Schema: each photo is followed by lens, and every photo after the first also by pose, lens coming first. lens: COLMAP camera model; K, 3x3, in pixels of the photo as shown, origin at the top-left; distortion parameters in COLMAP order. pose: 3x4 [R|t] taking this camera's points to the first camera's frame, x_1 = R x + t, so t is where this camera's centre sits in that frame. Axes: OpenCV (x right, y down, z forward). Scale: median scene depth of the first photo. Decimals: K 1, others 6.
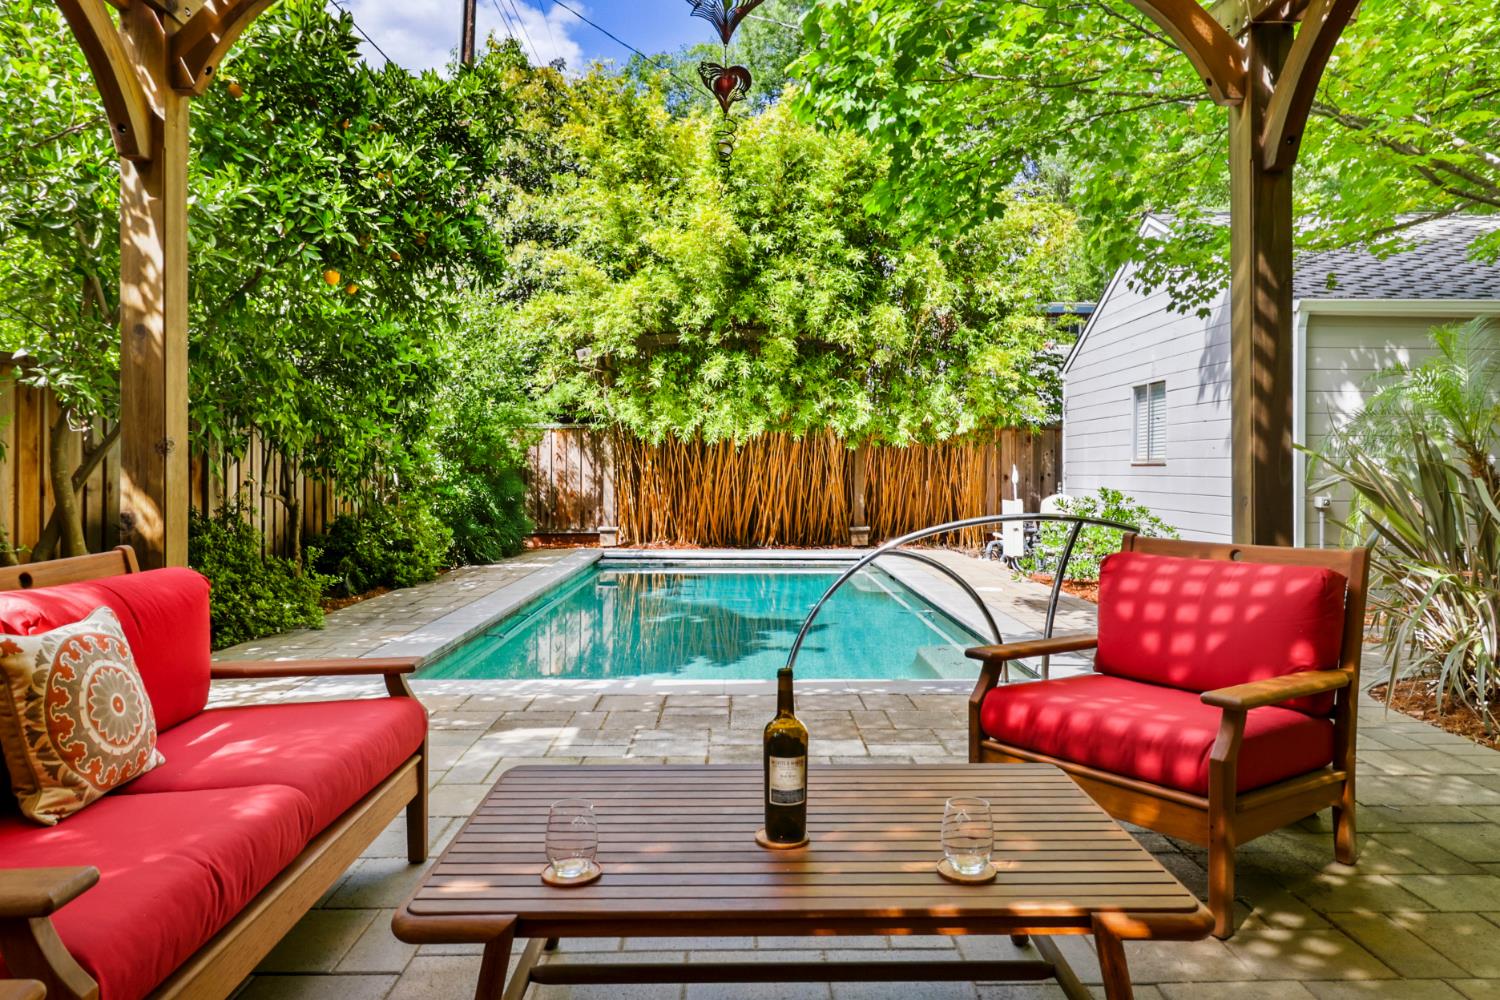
lens RADIAL K [[957.9, 0, 762.0], [0, 957.9, 489.4], [0, 0, 1]] dist [0.009424, -0.001881]
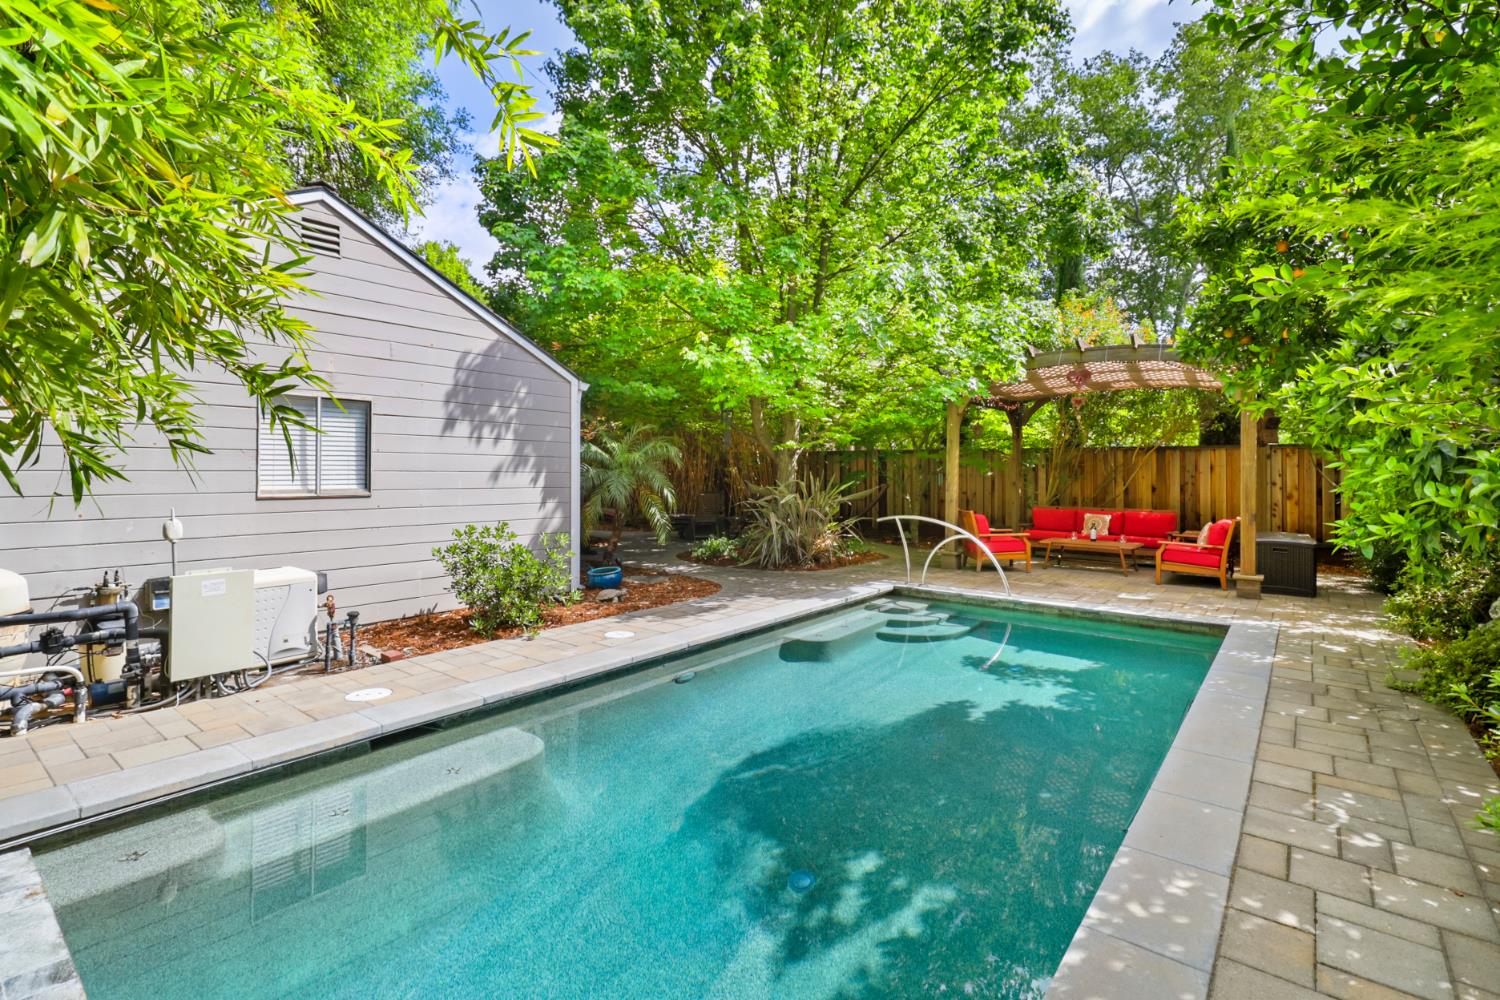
lens RADIAL K [[703.2, 0, 761.1], [0, 703.2, 485.6], [0, 0, 1]] dist [0.005165, -0.003156]
pose [[-0.778608, -0.017325, 0.627271, -0.210561], [0.005349, 0.999399, 0.034244, -0.044856], [-0.627487, 0.030018, -0.778048, 1.020558]]
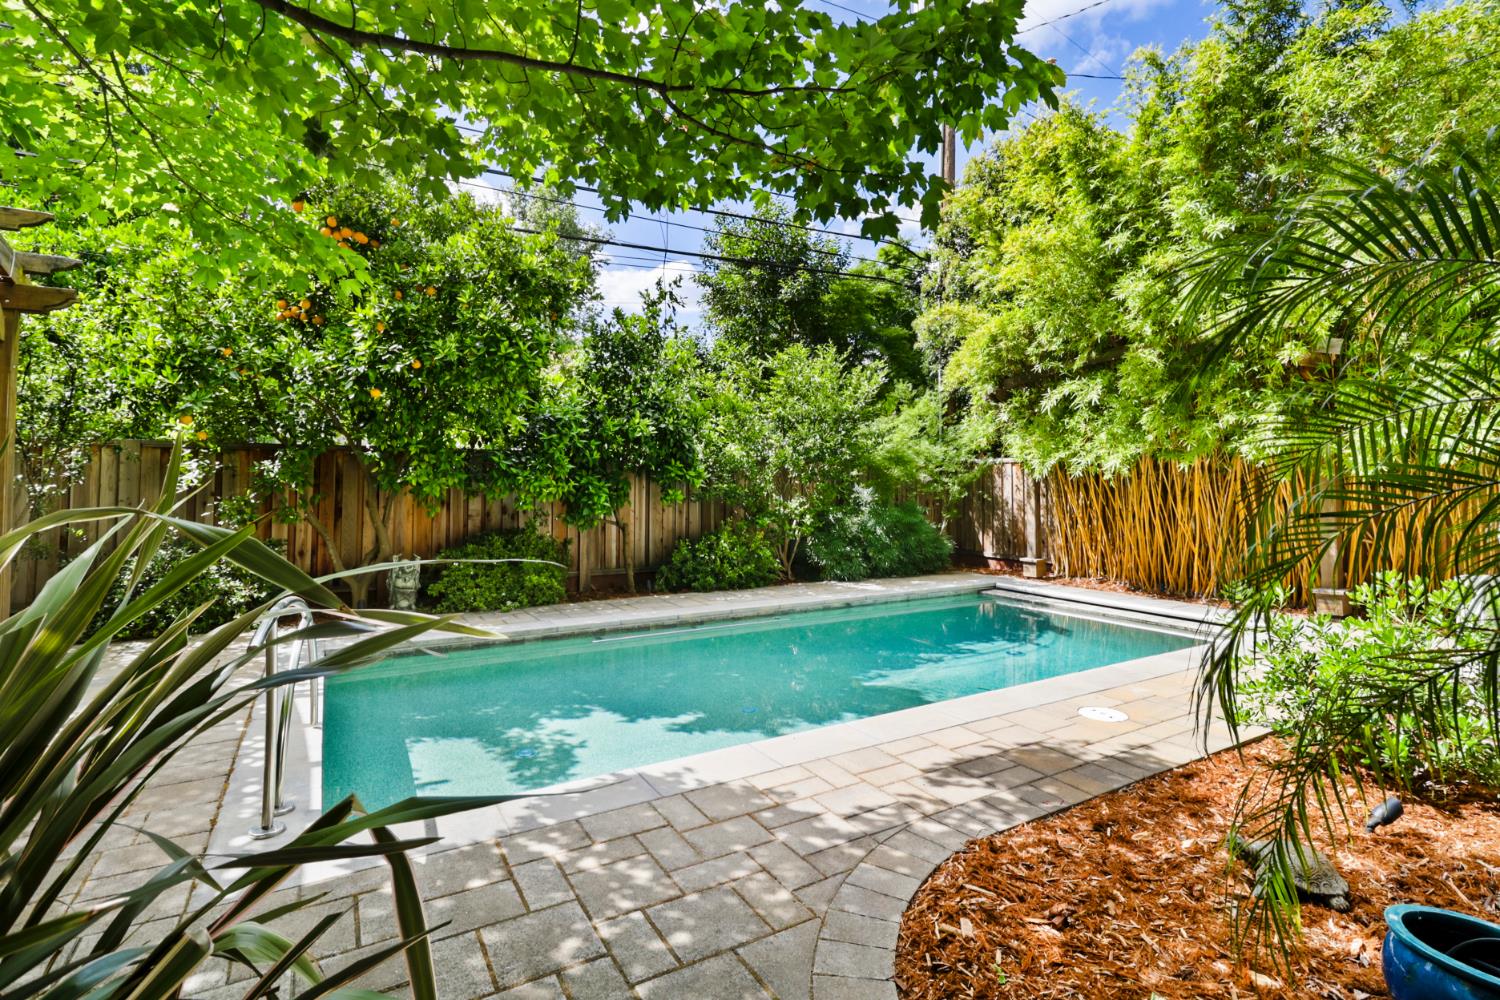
lens RADIAL K [[703.2, 0, 762.1], [0, 703.2, 458.8], [0, 0, 1]] dist [0.005165, -0.003156]
pose [[0.503870, -0.031914, -0.863190, 0.372483], [-0.018785, 0.998676, -0.047889, -0.027349], [0.863575, 0.040345, 0.502603, 0.403856]]
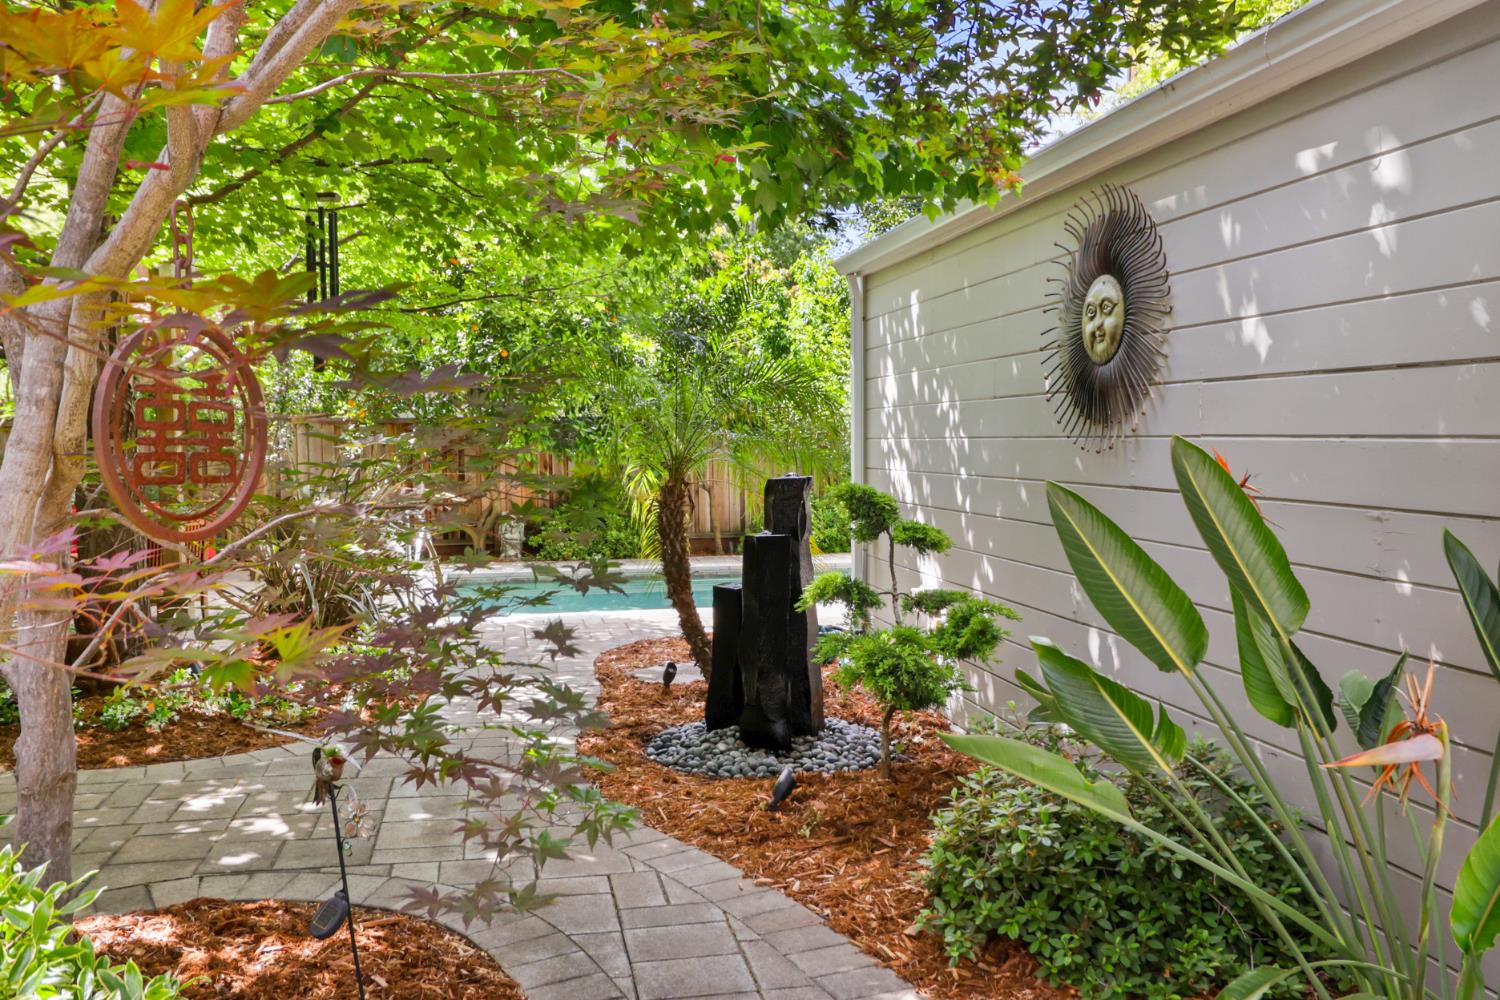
lens RADIAL K [[1223.5, 0, 743.7], [0, 1223.5, 512.1], [0, 0, 1]] dist [-0.002002, -0.001515]
pose [[0.179465, 0.049514, -0.982517, 0.919598], [-0.004650, 0.998764, 0.049484, -0.028832], [0.983753, -0.004312, 0.179474, 0.454183]]
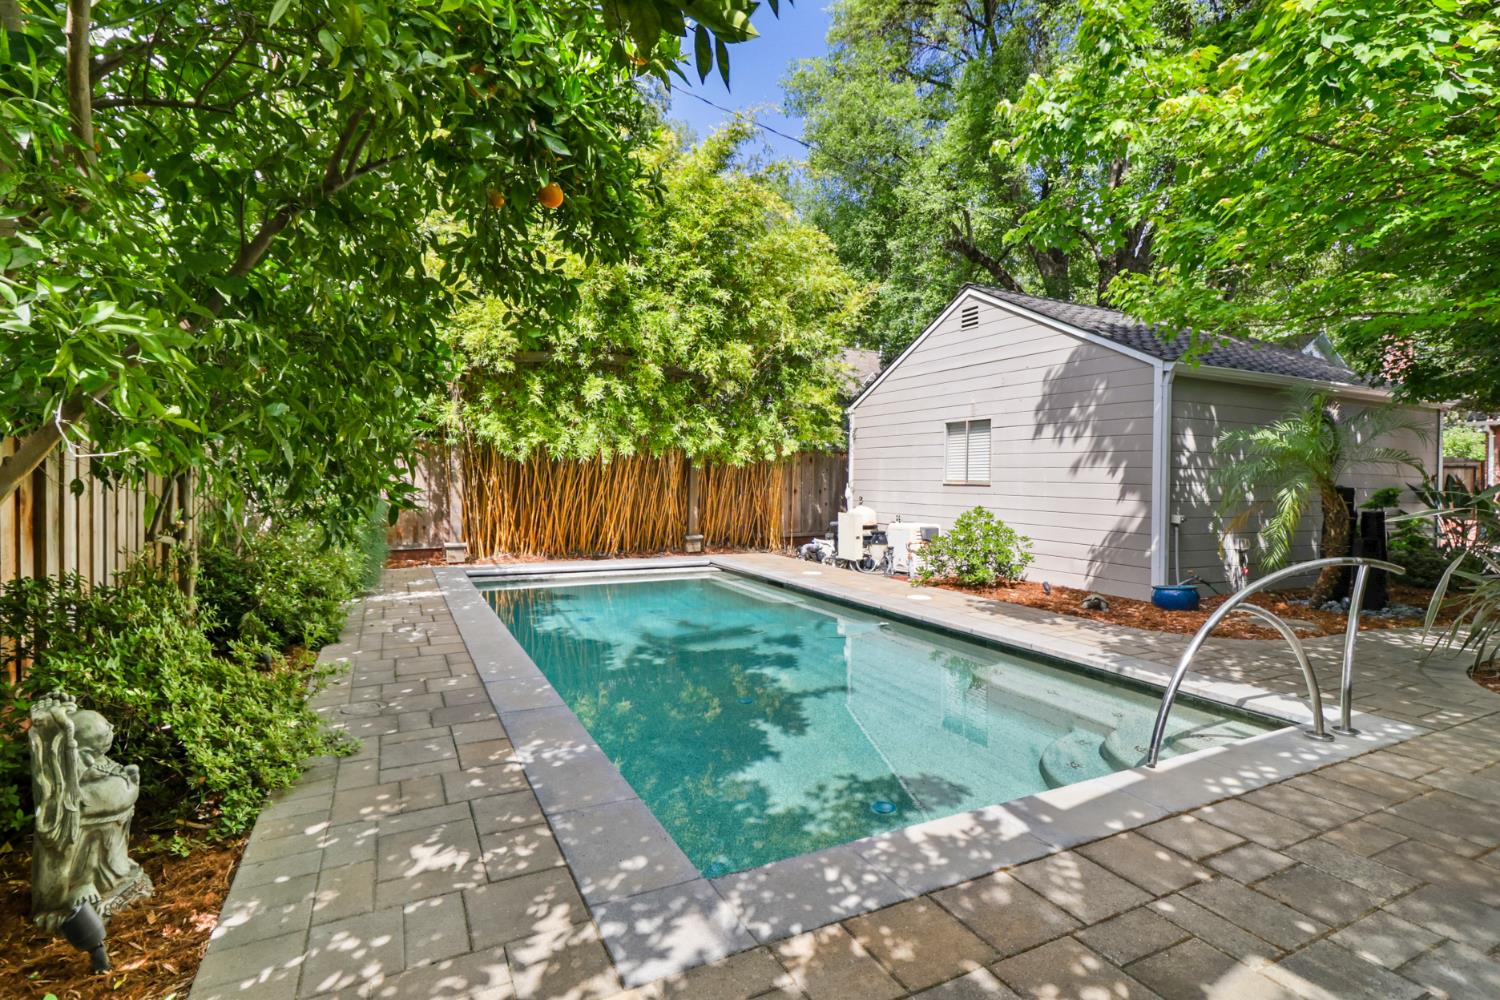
lens RADIAL K [[703.2, 0, 740.3], [0, 703.2, 495.5], [0, 0, 1]] dist [0.005165, -0.003156]
pose [[0.905763, -0.004540, 0.423761, -0.220005], [0.000894, 0.999961, 0.008802, -0.017069], [-0.423784, -0.007594, 0.905731, 0.235688]]
